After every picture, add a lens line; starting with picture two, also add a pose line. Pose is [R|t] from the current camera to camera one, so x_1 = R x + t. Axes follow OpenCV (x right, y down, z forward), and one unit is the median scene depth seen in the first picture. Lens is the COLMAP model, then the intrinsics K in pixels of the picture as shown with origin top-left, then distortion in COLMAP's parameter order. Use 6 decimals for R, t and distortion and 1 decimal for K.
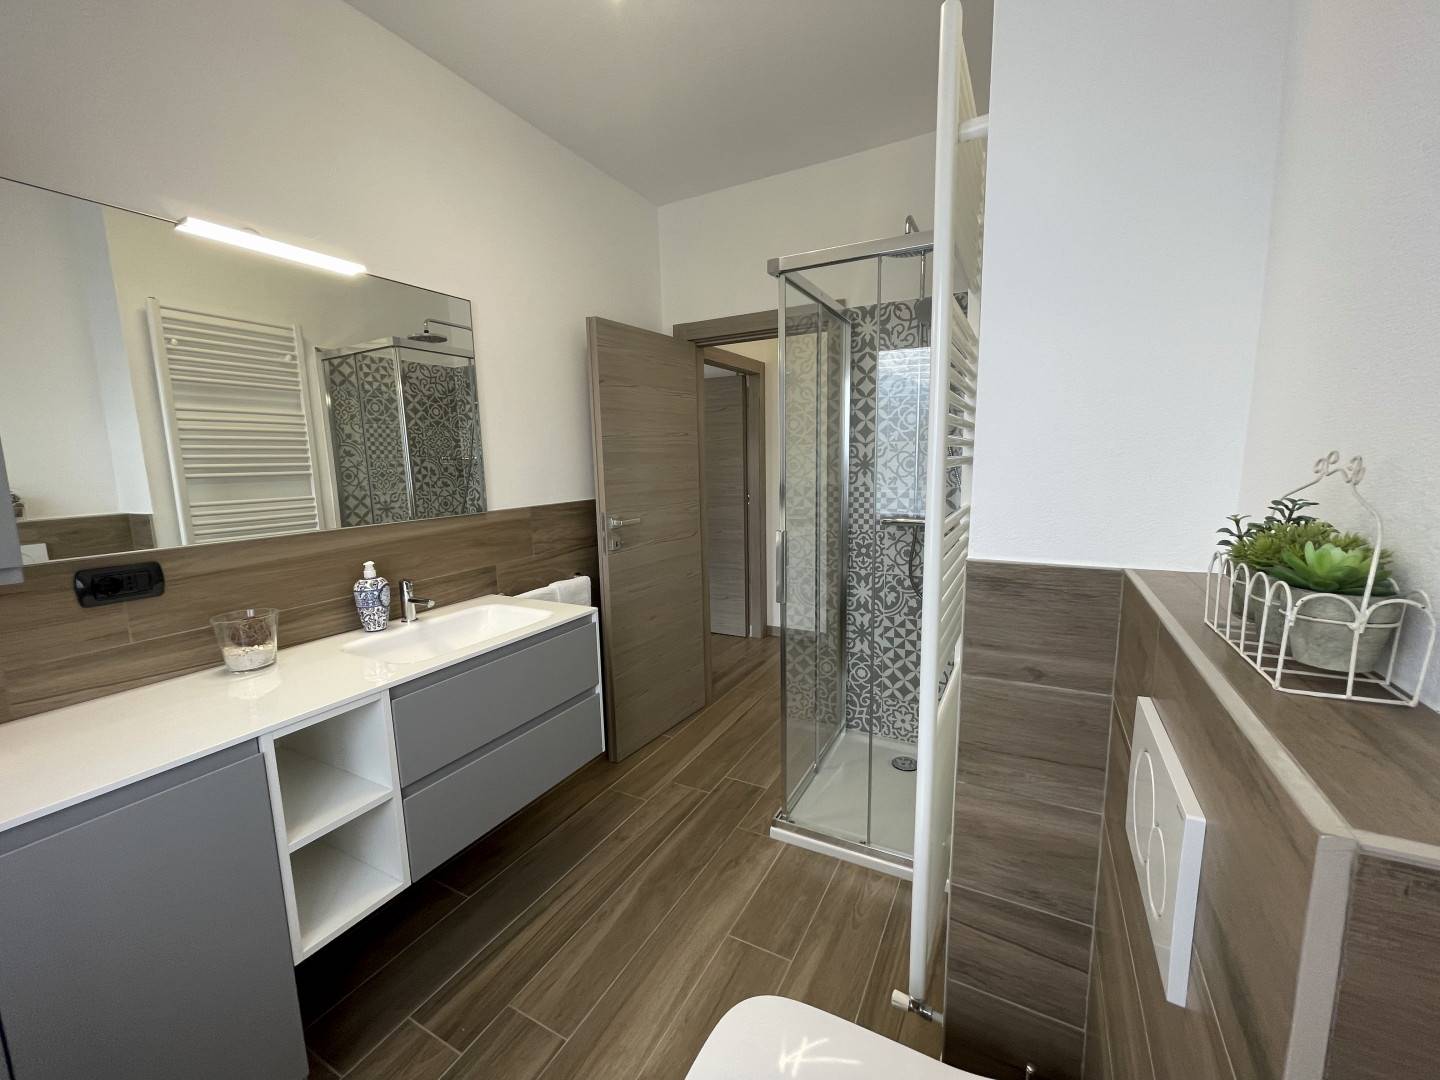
lens RADIAL K [[579.5, 0, 718.2], [0, 579.5, 539.8], [0, 0, 1]] dist [-0.002333, 0.001085]
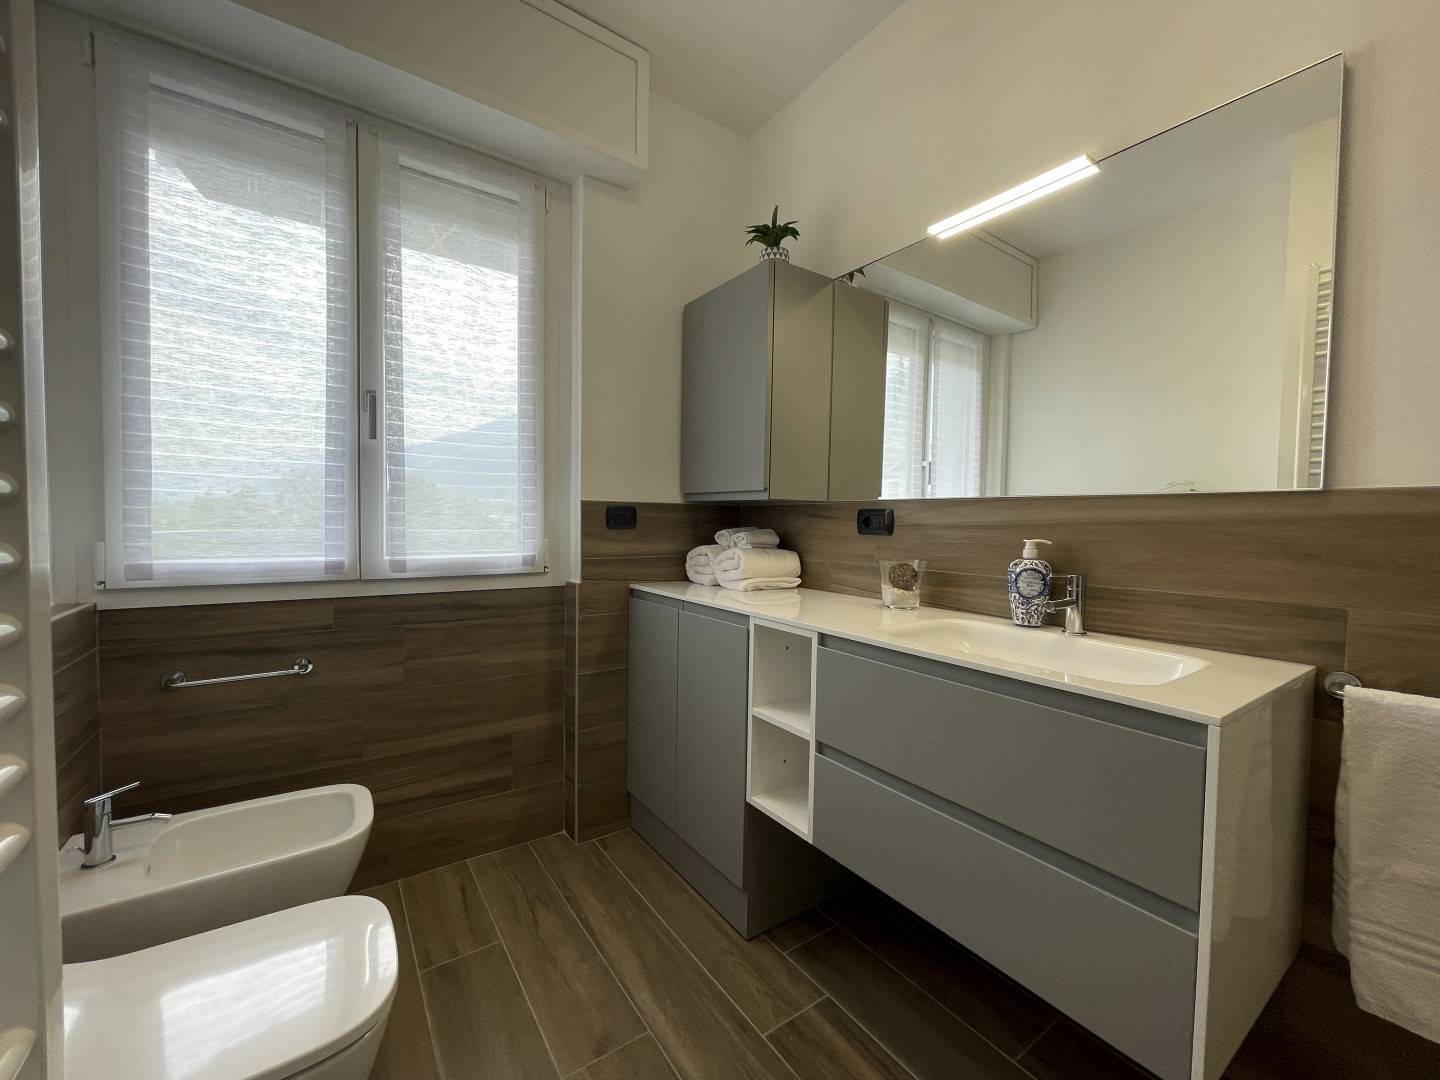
lens RADIAL K [[579.5, 0, 715.9], [0, 579.5, 541.9], [0, 0, 1]] dist [-0.002333, 0.001085]
pose [[-0.444846, 0.054345, -0.893957, 0.206457], [-0.129589, 0.983747, 0.124290, -0.000620], [0.886182, 0.171137, -0.430573, 0.647701]]
